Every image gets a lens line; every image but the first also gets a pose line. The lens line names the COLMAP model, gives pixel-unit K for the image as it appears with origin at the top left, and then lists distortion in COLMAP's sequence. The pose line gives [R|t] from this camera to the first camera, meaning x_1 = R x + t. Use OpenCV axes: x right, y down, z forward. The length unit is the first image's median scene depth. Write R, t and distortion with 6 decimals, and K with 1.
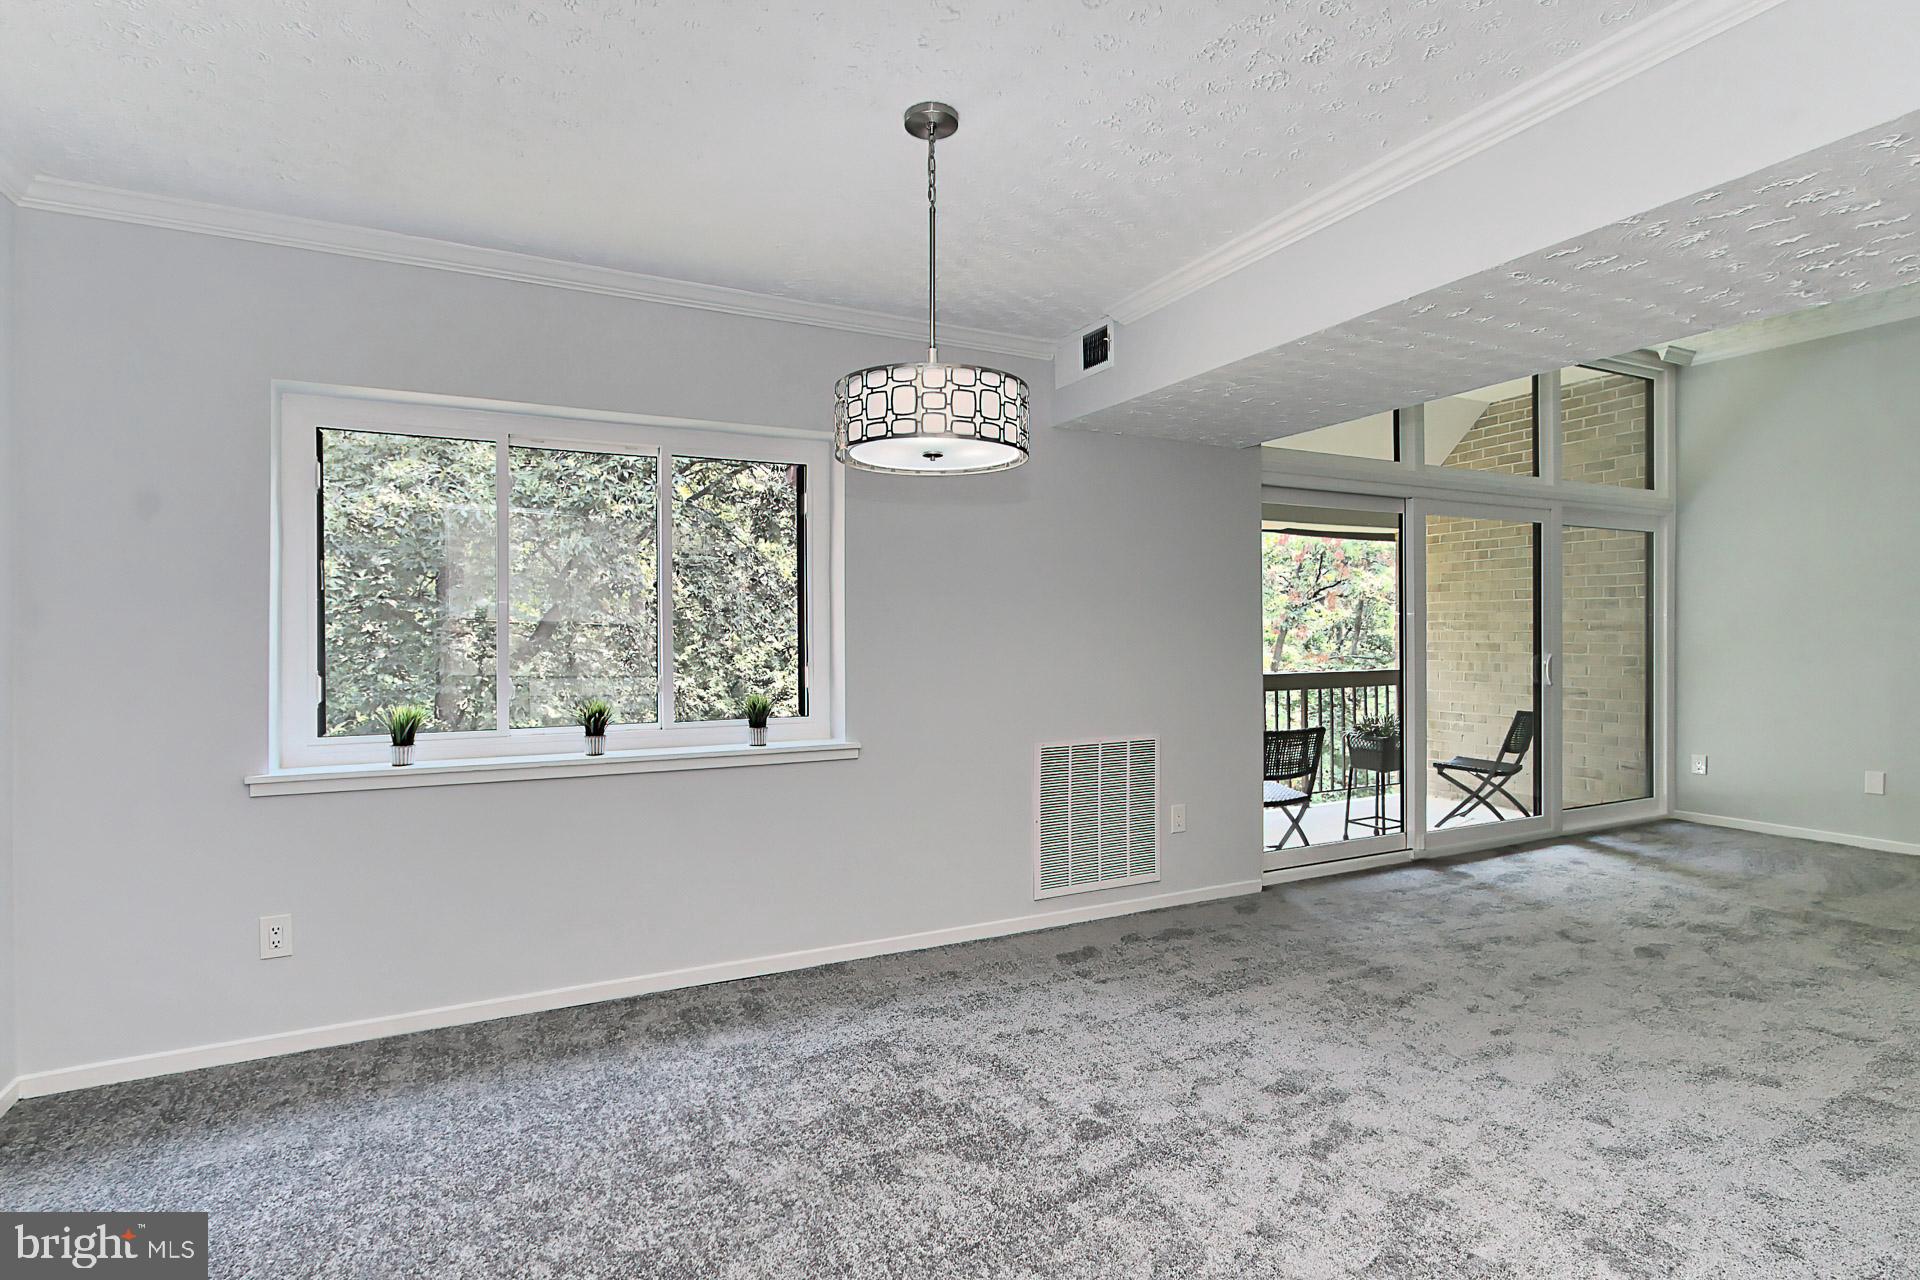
lens RADIAL K [[922.2, 0, 968.0], [0, 922.2, 640.9], [0, 0, 1]] dist [-0.010428, 0.000036]
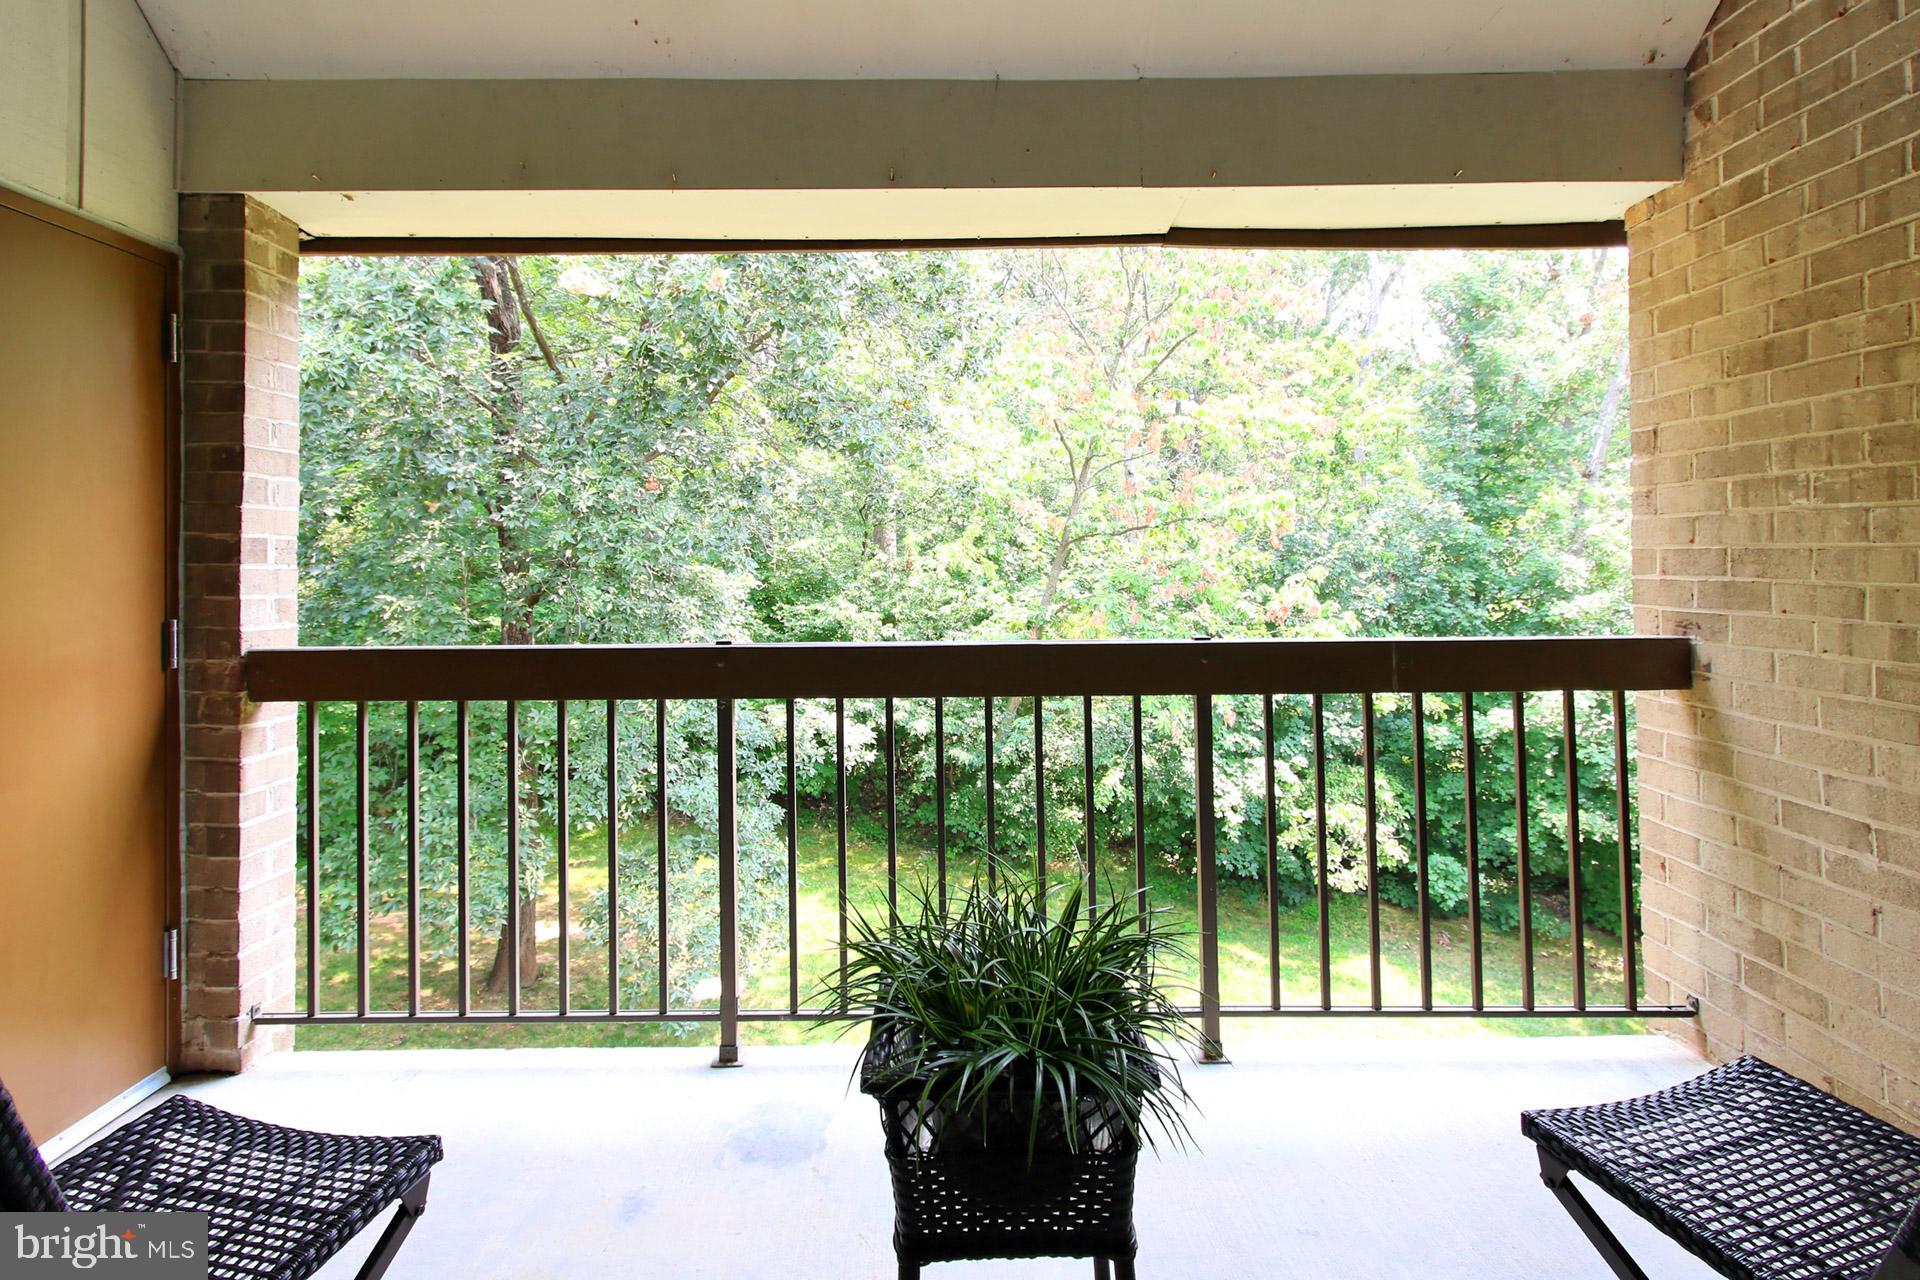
lens RADIAL K [[914.6, 0, 940.0], [0, 914.6, 537.8], [0, 0, 1]] dist [-0.001560, 0.003687]
pose [[0.891446, -0.010286, -0.453010, 0.829405], [0.000204, 0.999751, -0.022298, 0.008594], [0.453127, 0.019785, 0.891226, 1.281040]]
